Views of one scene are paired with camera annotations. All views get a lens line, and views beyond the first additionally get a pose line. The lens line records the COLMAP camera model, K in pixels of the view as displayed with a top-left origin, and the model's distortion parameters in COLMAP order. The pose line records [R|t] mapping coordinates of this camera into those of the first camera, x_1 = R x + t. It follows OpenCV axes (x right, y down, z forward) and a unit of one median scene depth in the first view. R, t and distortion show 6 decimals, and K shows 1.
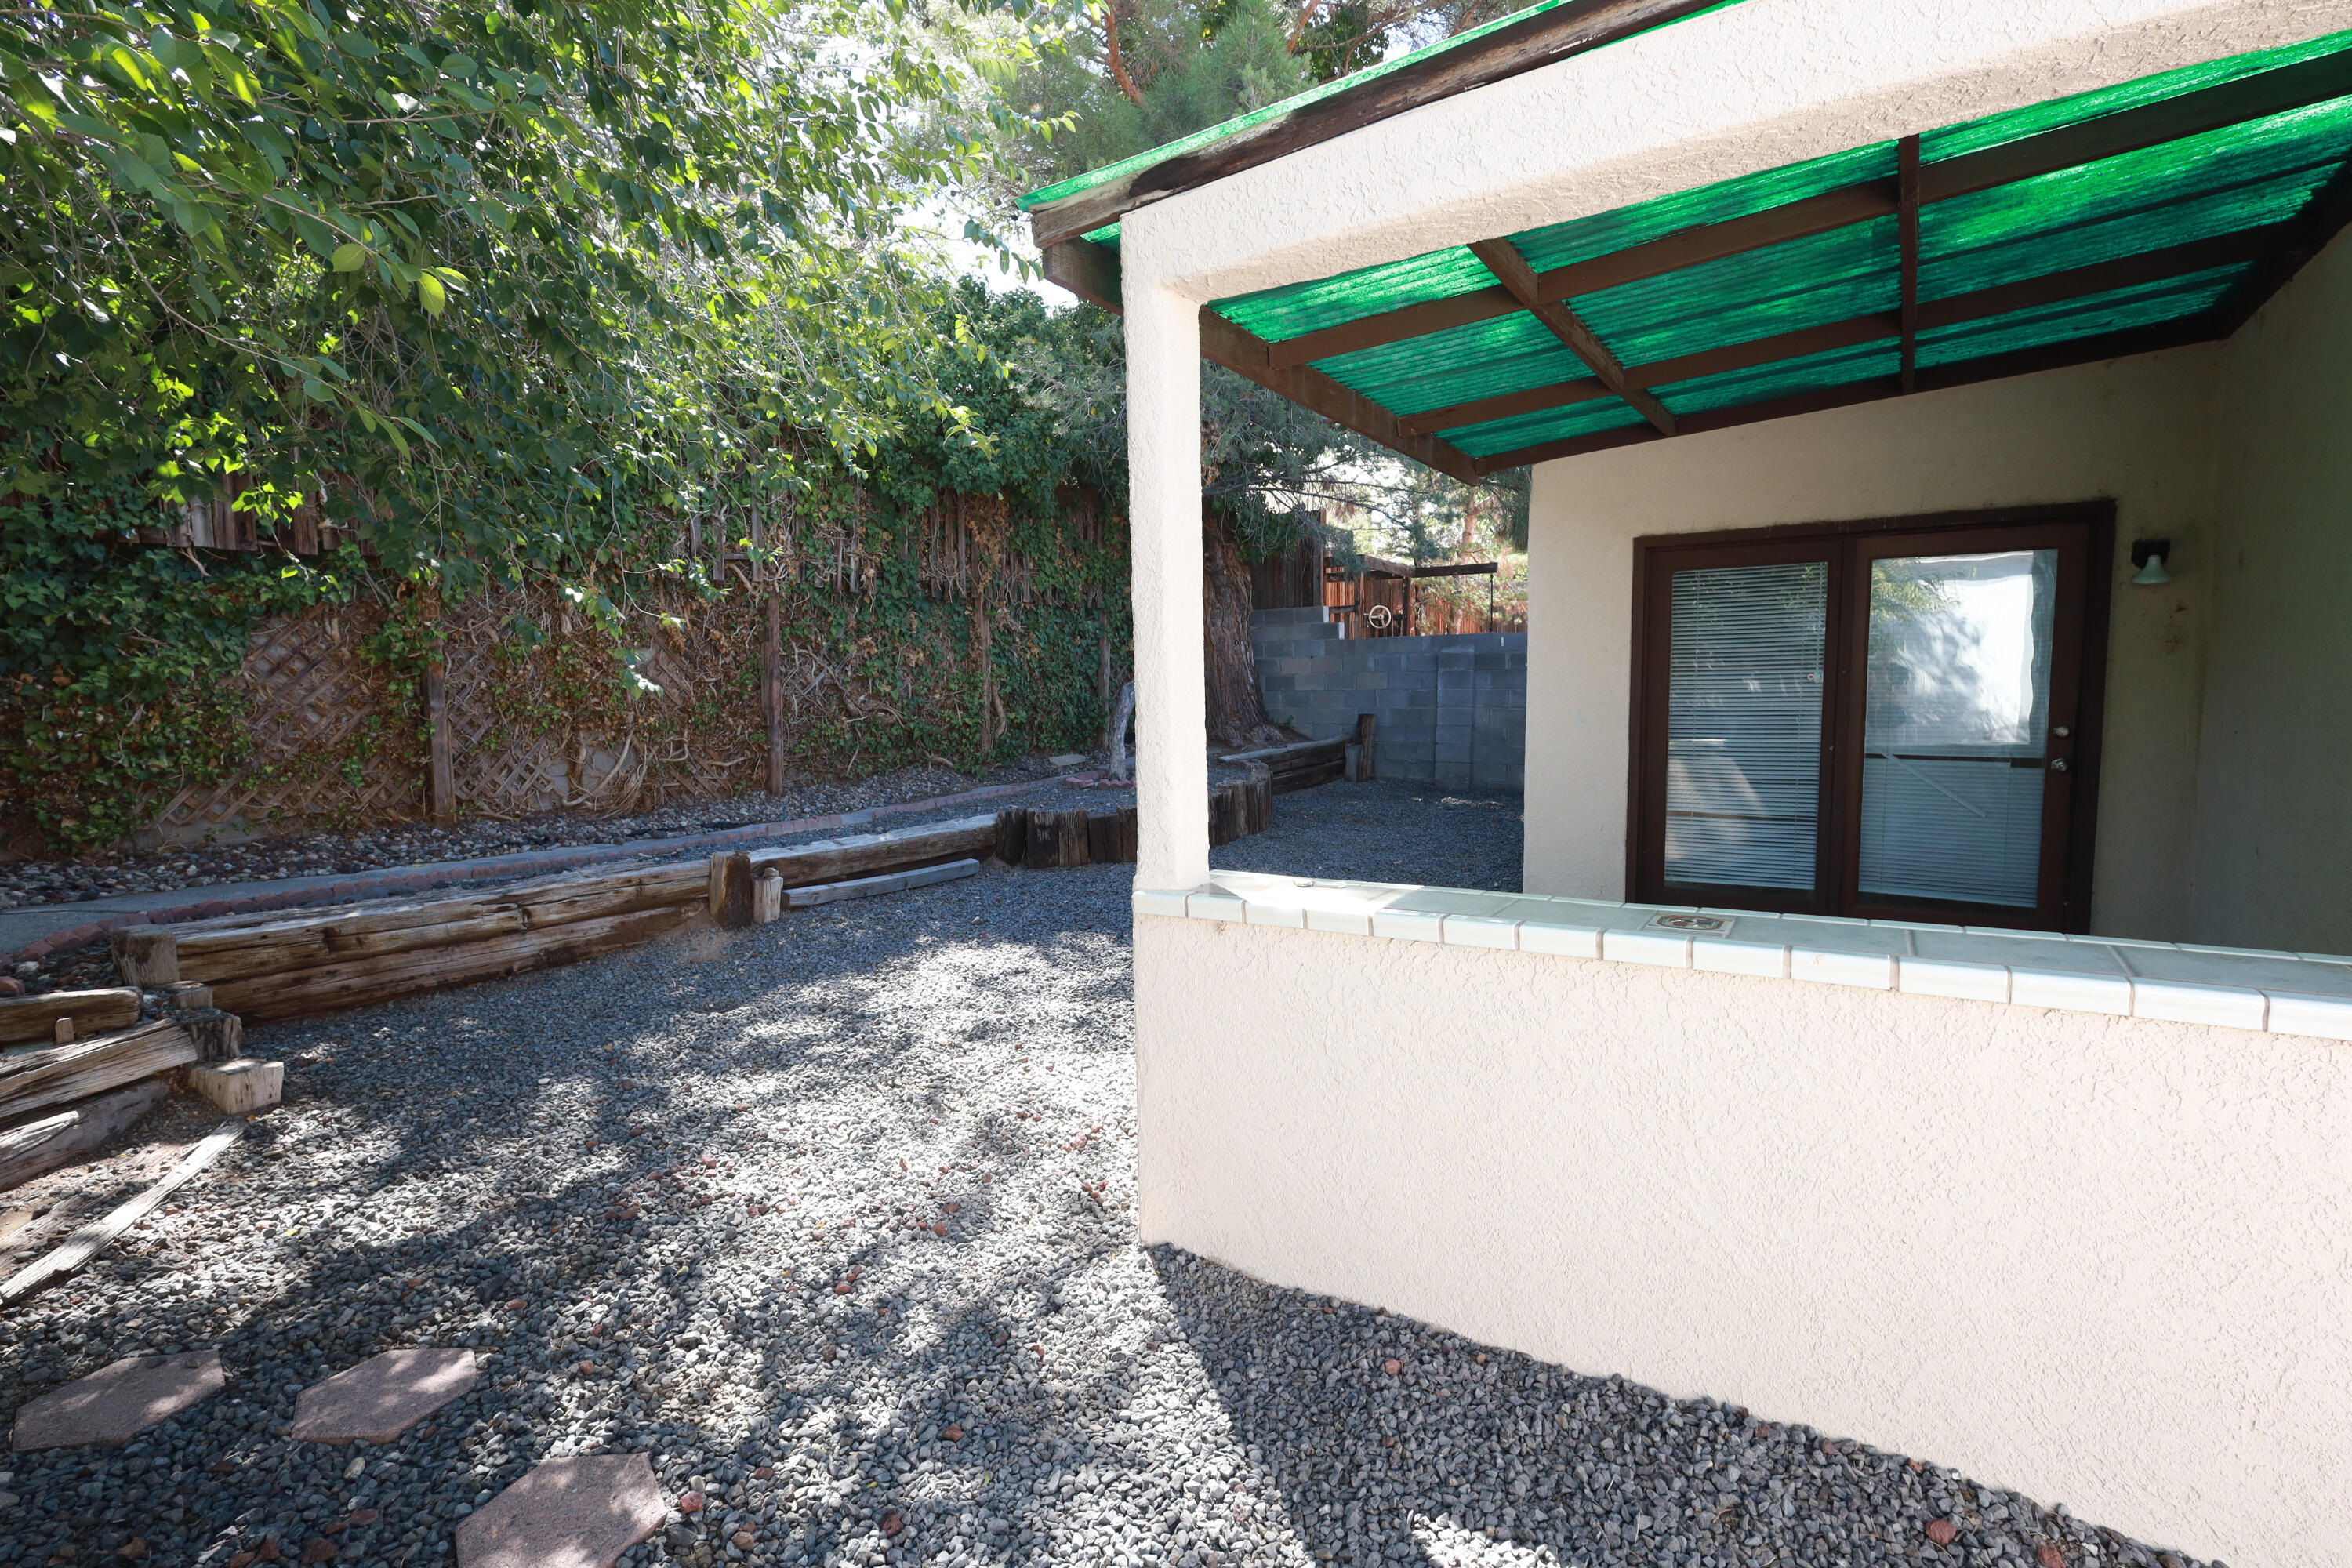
lens RADIAL K [[1081.7, 0, 1178.4], [0, 1081.7, 782.4], [0, 0, 1]] dist [-0.003544, 0.001107]
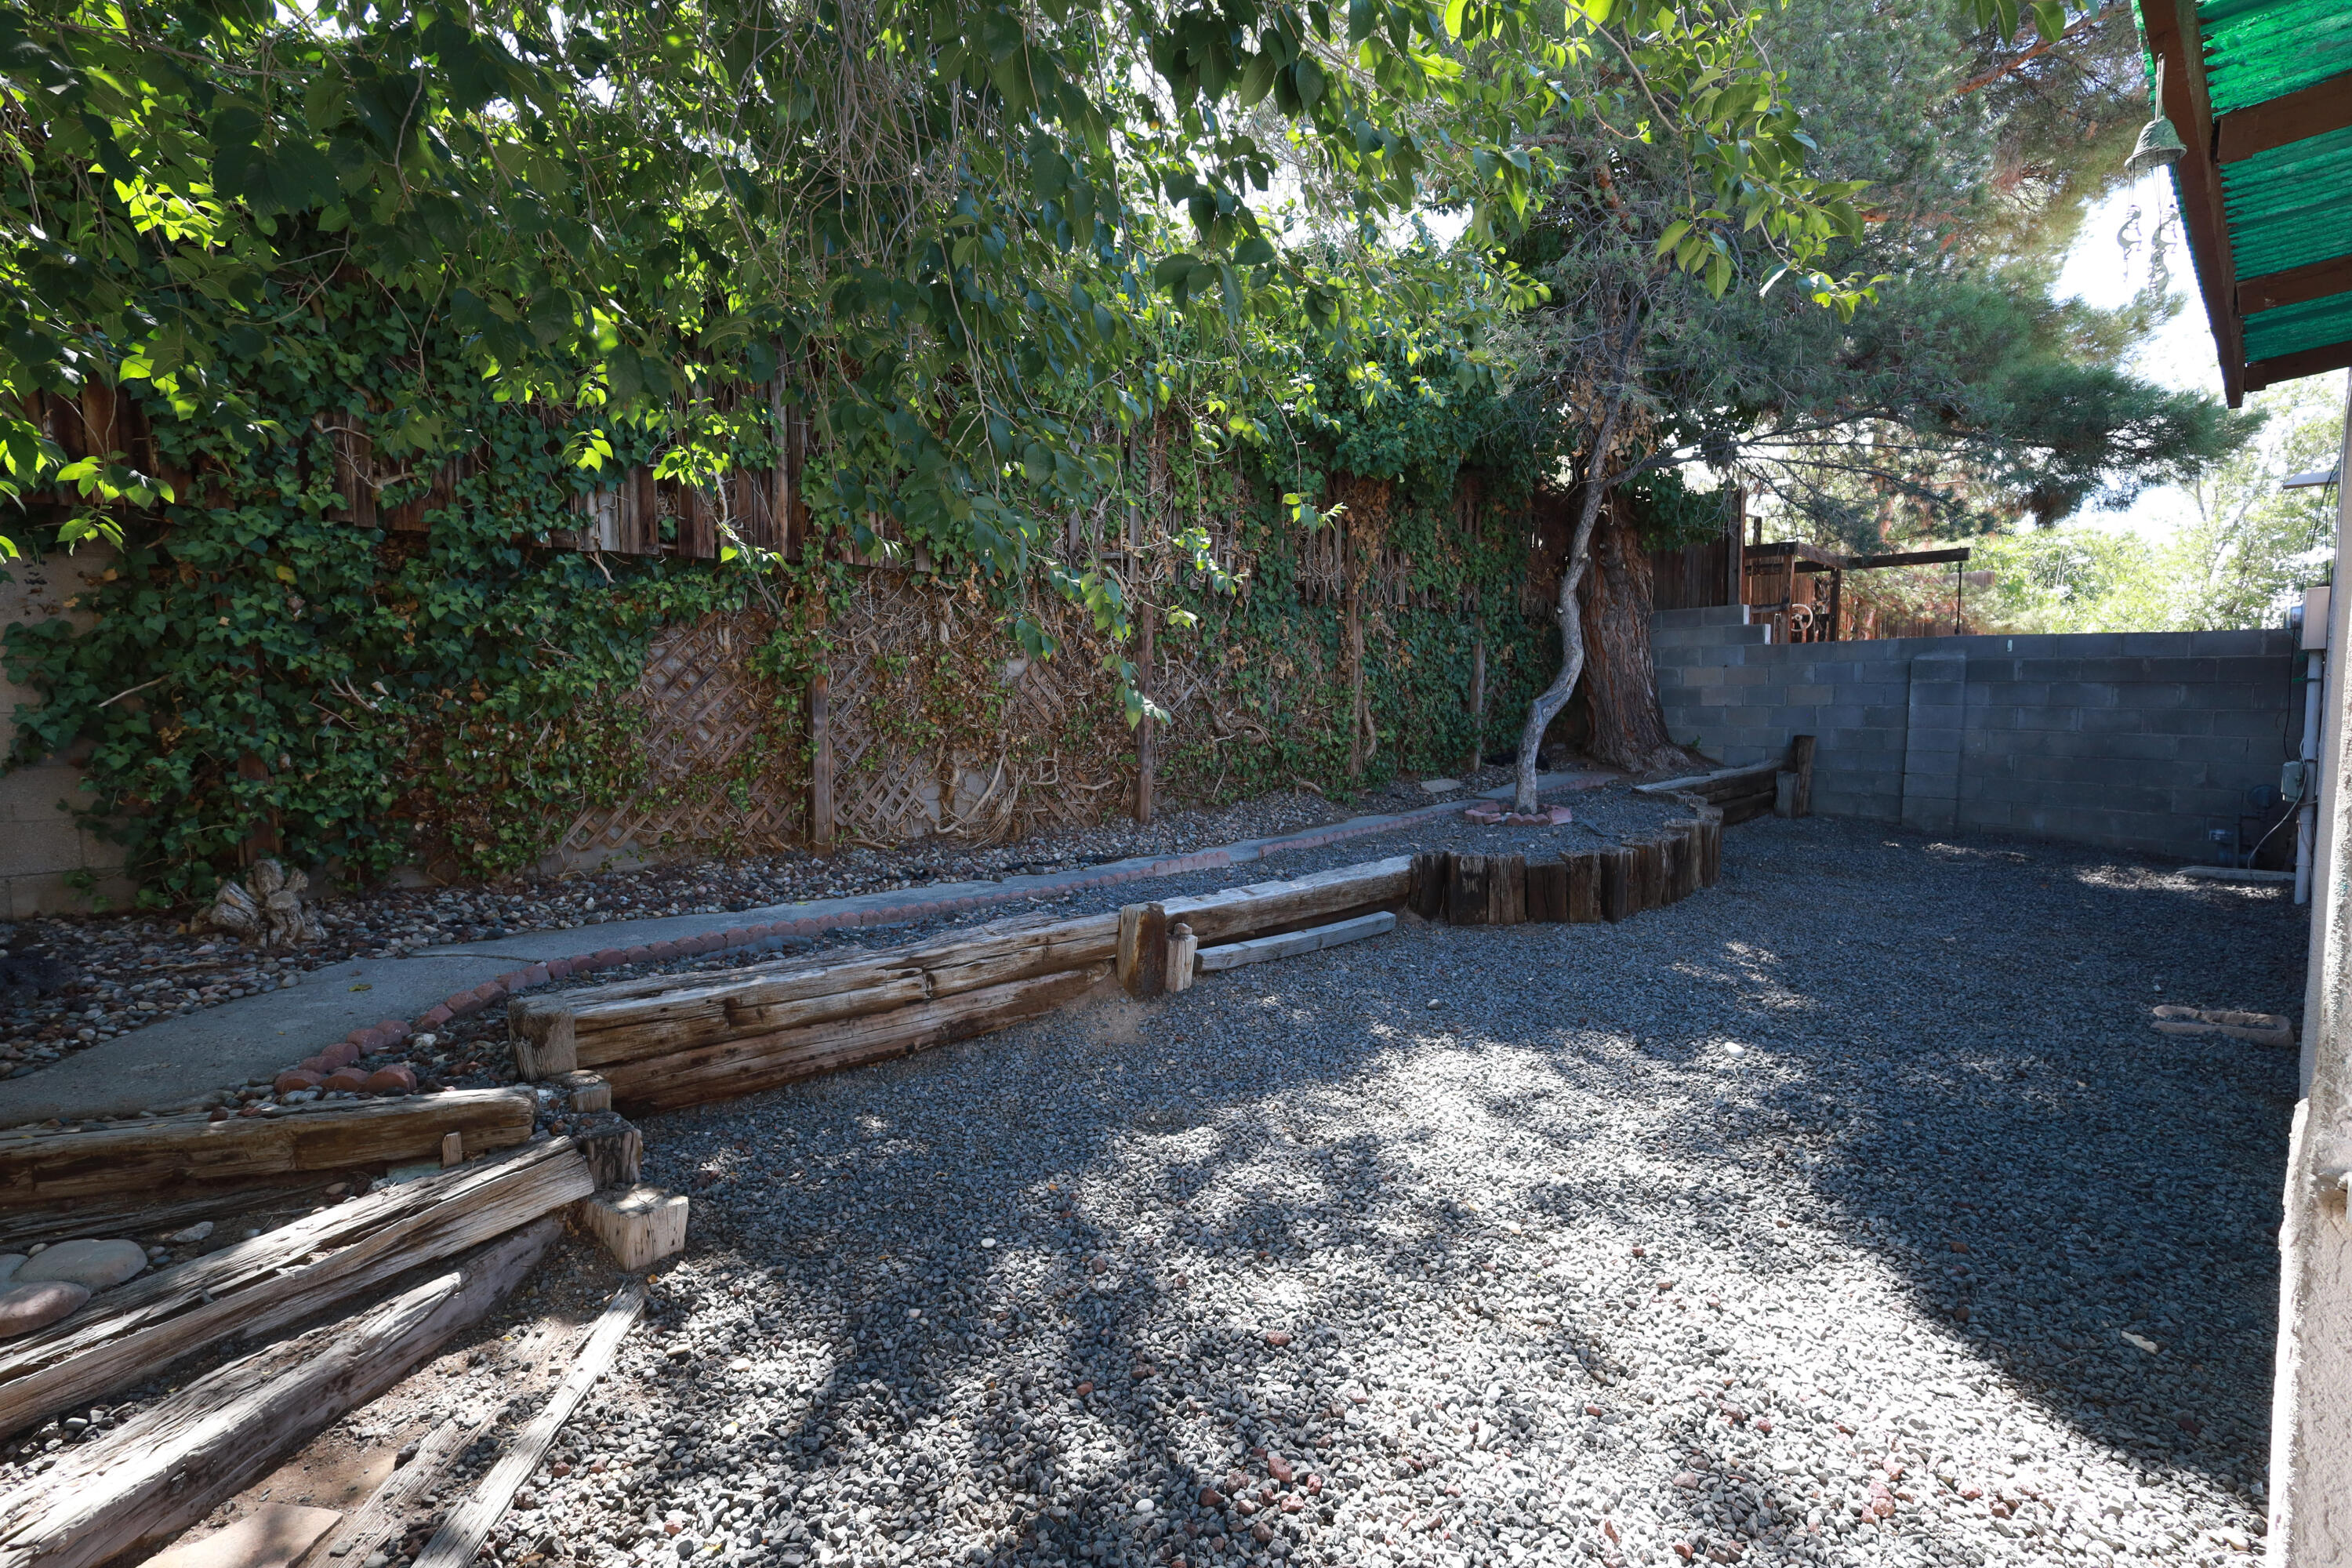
lens RADIAL K [[1081.7, 0, 1178.4], [0, 1081.7, 782.4], [0, 0, 1]] dist [-0.003544, 0.001107]
pose [[0.971371, 0.021184, -0.236621, -0.204235], [-0.023476, 0.999701, -0.006874, -0.025044], [0.236405, 0.012232, 0.971578, 0.215631]]
